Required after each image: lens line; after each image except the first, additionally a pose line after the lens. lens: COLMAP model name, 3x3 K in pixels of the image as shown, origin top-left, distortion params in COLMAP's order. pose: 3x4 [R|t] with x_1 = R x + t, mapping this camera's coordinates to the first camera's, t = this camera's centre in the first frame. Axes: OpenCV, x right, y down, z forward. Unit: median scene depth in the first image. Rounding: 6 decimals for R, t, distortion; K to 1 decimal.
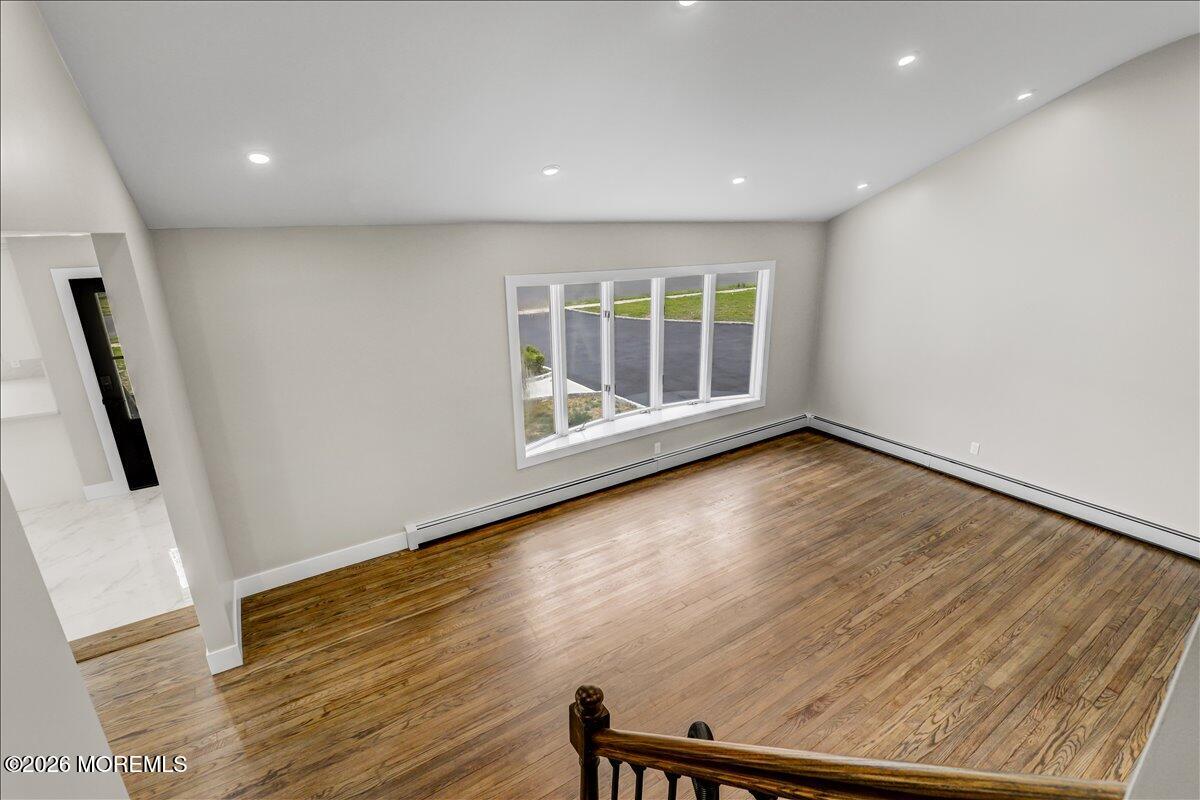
lens RADIAL K [[557.4, 0, 603.1], [0, 557.4, 405.4], [0, 0, 1]] dist [-0.038342, 0.007558]
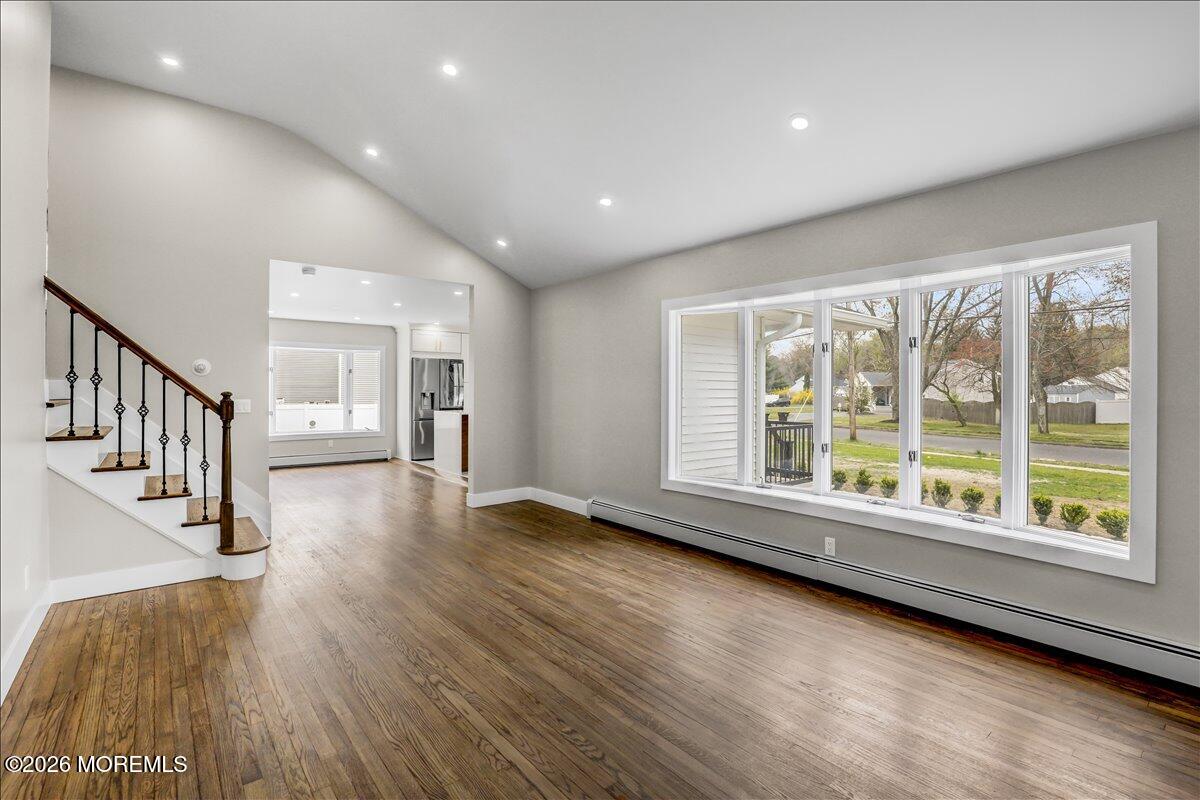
lens RADIAL K [[557.4, 0, 594.2], [0, 557.4, 393.0], [0, 0, 1]] dist [-0.038342, 0.007558]
pose [[0.093856, 0.018098, -0.995421, 0.843509], [-0.311478, 0.950176, -0.012093, 0.000605], [0.945607, 0.311187, 0.094817, 0.738539]]
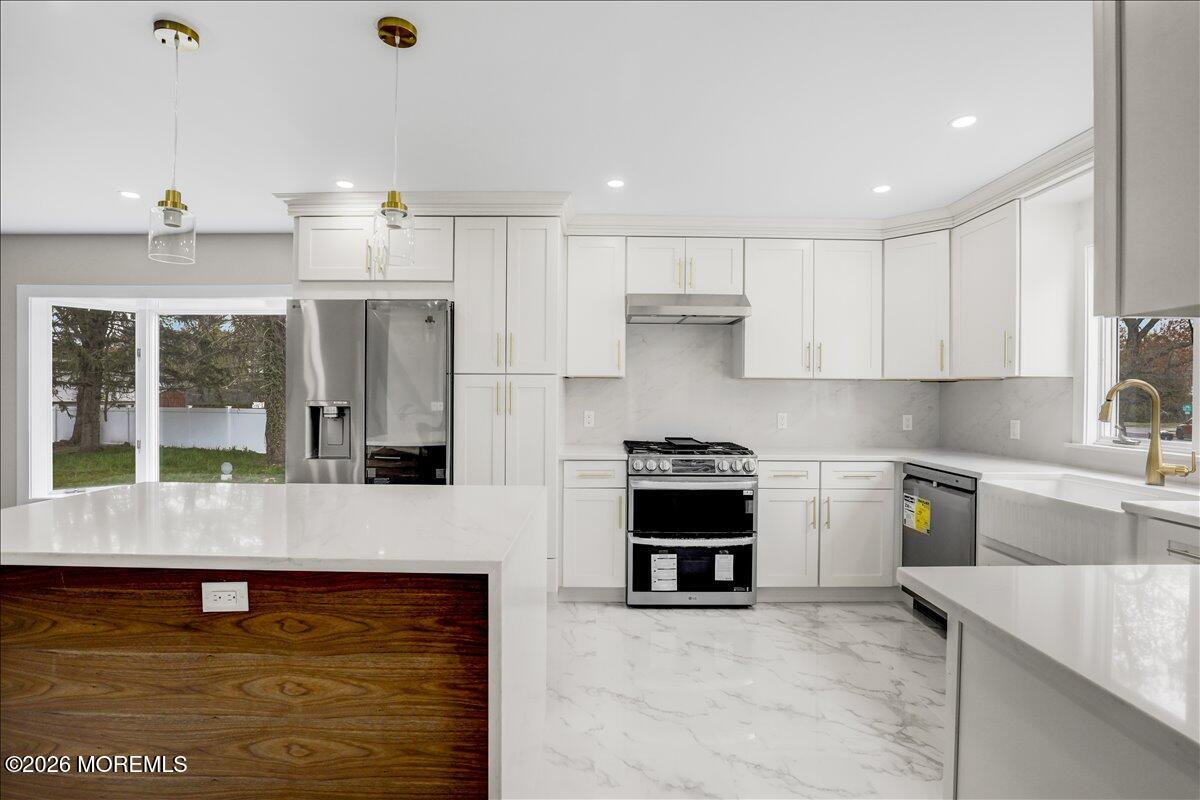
lens RADIAL K [[557.4, 0, 603.7], [0, 557.4, 396.4], [0, 0, 1]] dist [-0.038342, 0.007558]
pose [[-0.544481, 0.016435, -0.838612, -0.878517], [-0.257607, 0.948210, 0.185838, -0.048817], [0.798235, 0.317218, -0.512048, 0.938853]]
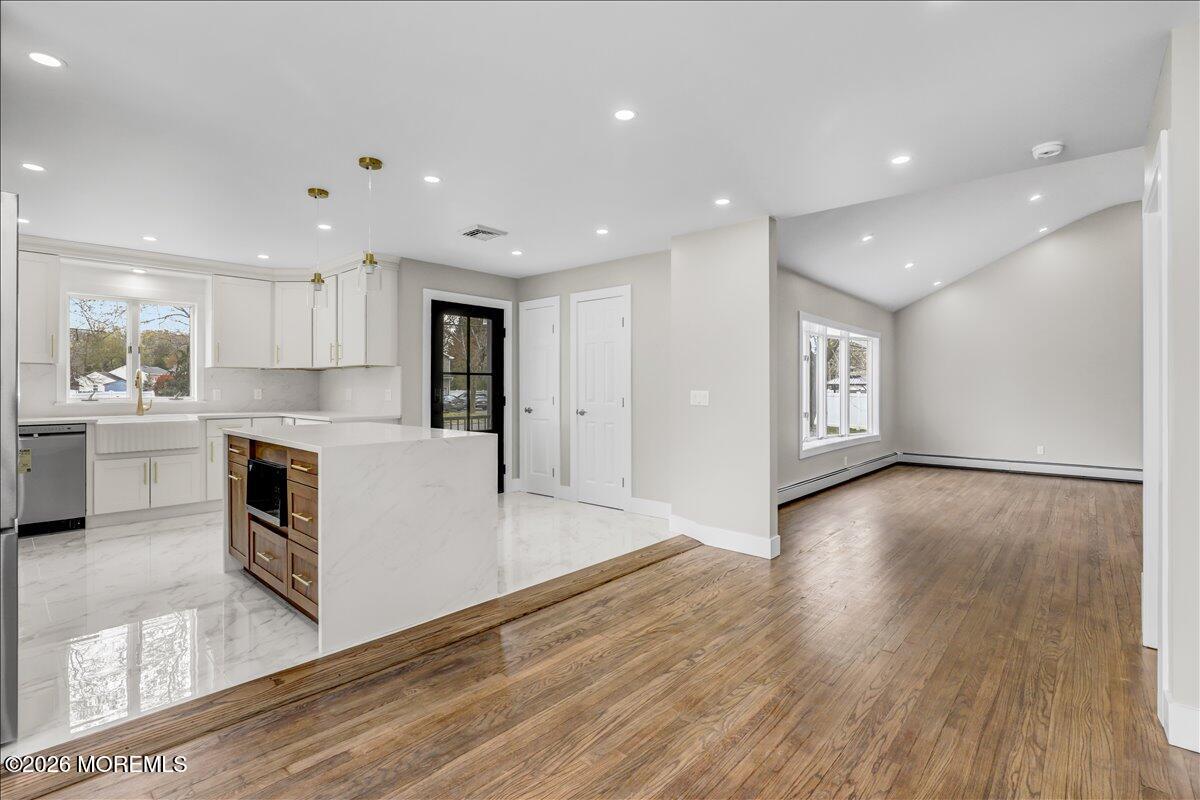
lens RADIAL K [[557.4, 0, 595.1], [0, 557.4, 384.5], [0, 0, 1]] dist [-0.038342, 0.007558]
pose [[0.967731, 0.015851, 0.251488, -0.934580], [0.064573, 0.949095, -0.308300, 0.315459], [-0.243573, 0.314591, 0.917445, -0.107578]]
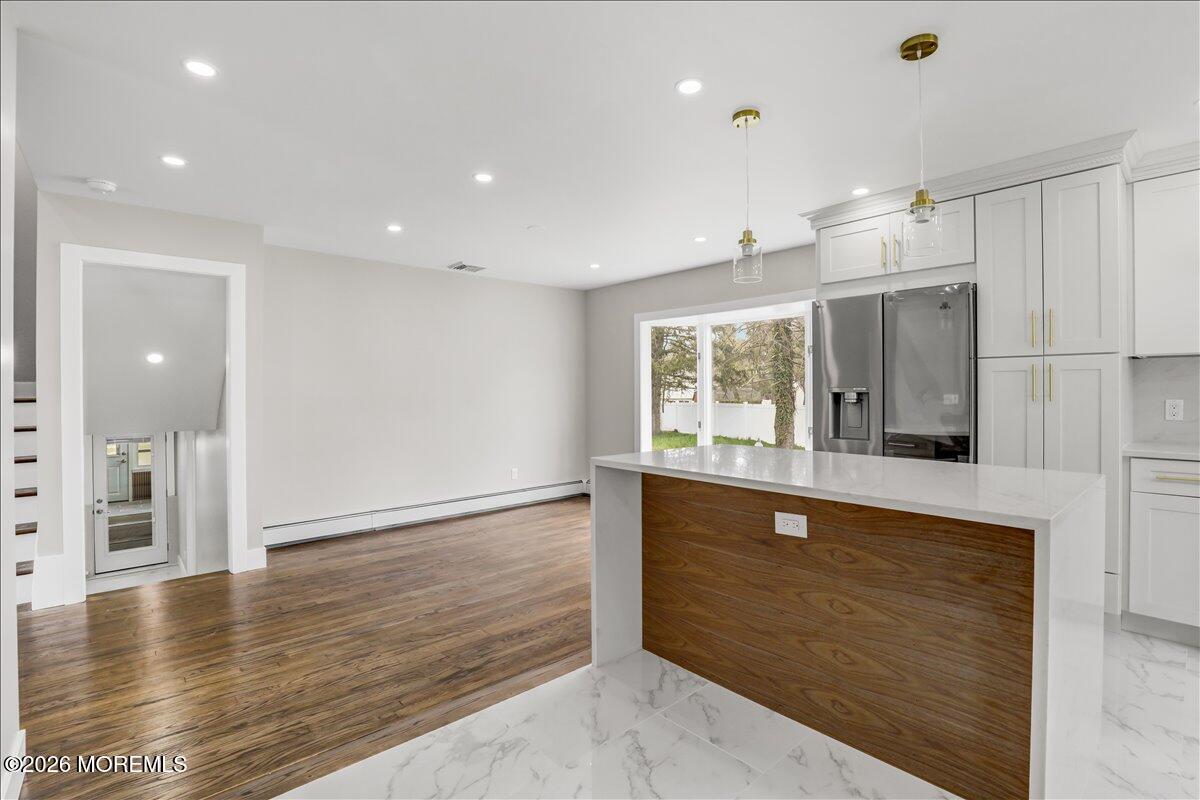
lens RADIAL K [[557.4, 0, 600.5], [0, 557.4, 390.6], [0, 0, 1]] dist [-0.038342, 0.007558]
pose [[-0.988991, 0.017478, -0.146937, -0.816291], [-0.028834, 0.951203, 0.307215, -0.050463], [0.145137, 0.308069, -0.940228, 0.988705]]
